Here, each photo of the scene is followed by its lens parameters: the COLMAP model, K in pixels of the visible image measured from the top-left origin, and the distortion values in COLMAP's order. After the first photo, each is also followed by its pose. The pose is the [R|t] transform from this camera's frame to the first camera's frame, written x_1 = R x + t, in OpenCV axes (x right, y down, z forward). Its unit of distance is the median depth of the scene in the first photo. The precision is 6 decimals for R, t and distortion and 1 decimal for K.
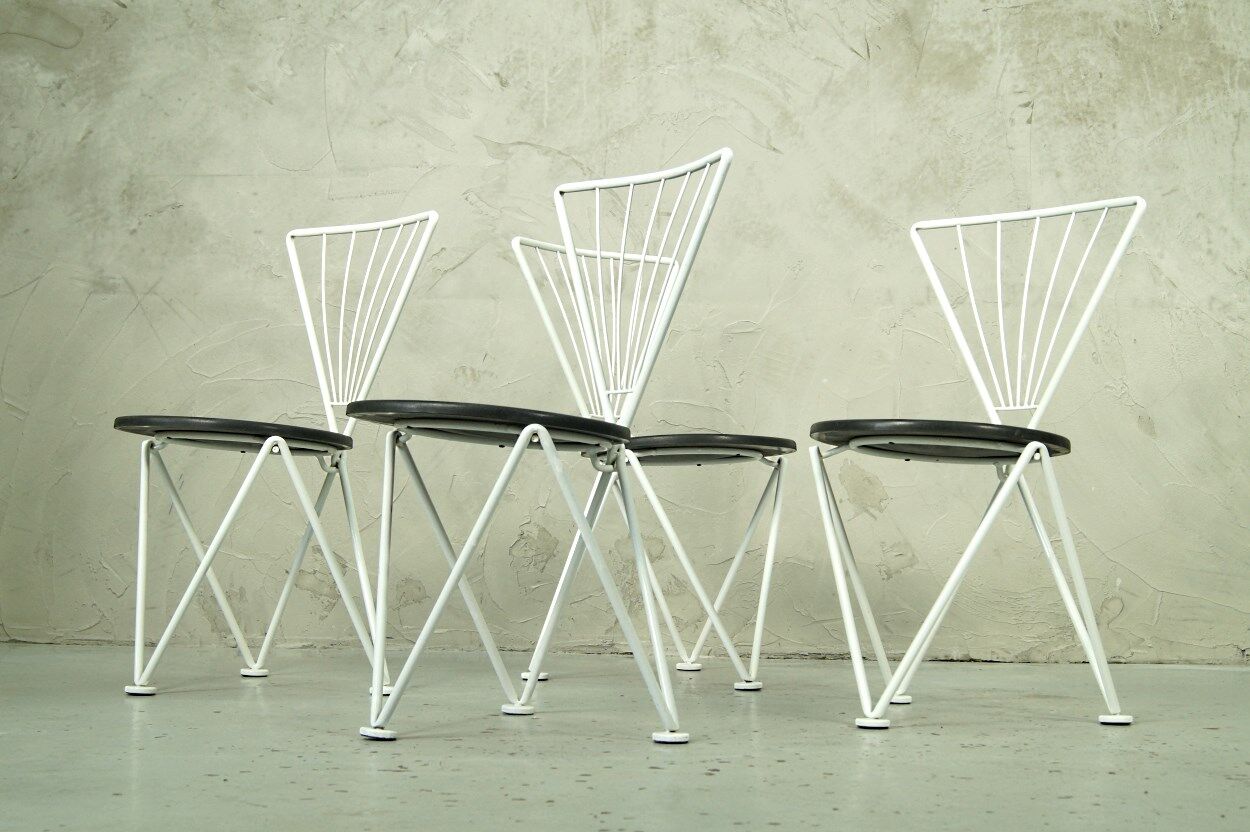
lens RADIAL K [[1927.2, 0, 624.4], [0, 1927.2, 409.8], [0, 0, 1]] dist [-0.001841, 0.000000]
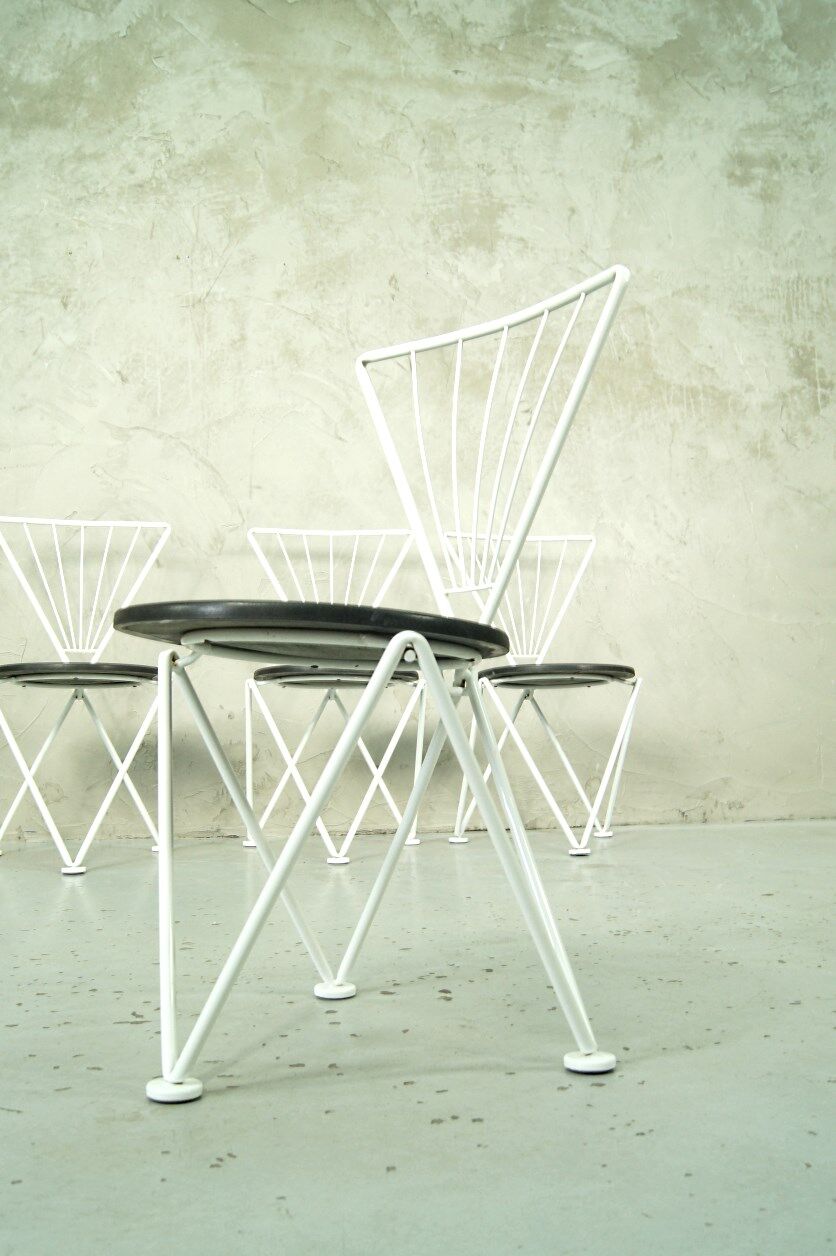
lens RADIAL K [[1159.9, 0, 404.9], [0, 1159.9, 651.0], [0, 0, 1]] dist [-0.047204, 0.000000]
pose [[0.973578, -0.010363, 0.228119, -0.058199], [0.010129, 0.999946, 0.002199, 0.005321], [-0.228130, 0.000169, 0.973631, 0.237459]]
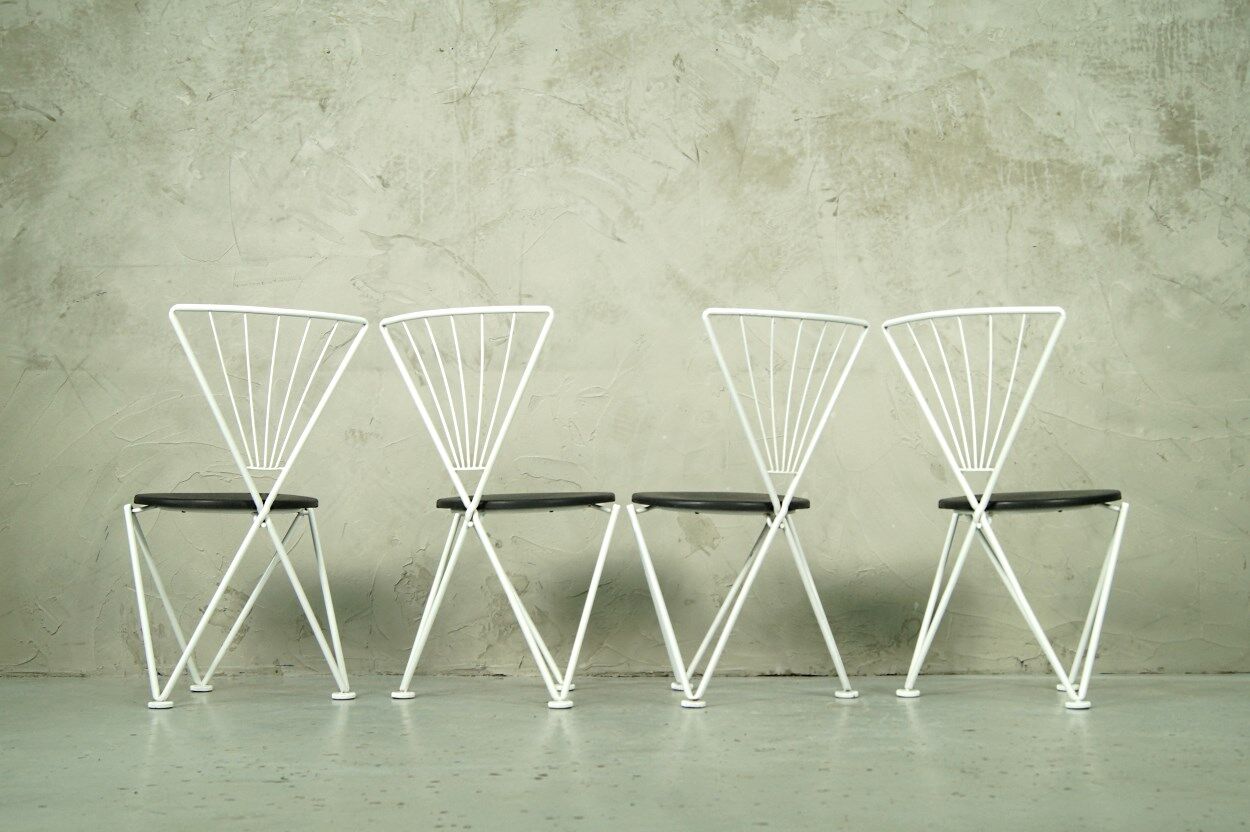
lens RADIAL K [[1927.2, 0, 620.9], [0, 1927.2, 407.1], [0, 0, 1]] dist [-0.001841, 0.000000]
pose [[0.998621, -0.012727, 0.050935, 0.018317], [0.013972, 0.999610, -0.024161, -0.005473], [-0.050608, 0.024840, 0.998410, -0.163145]]
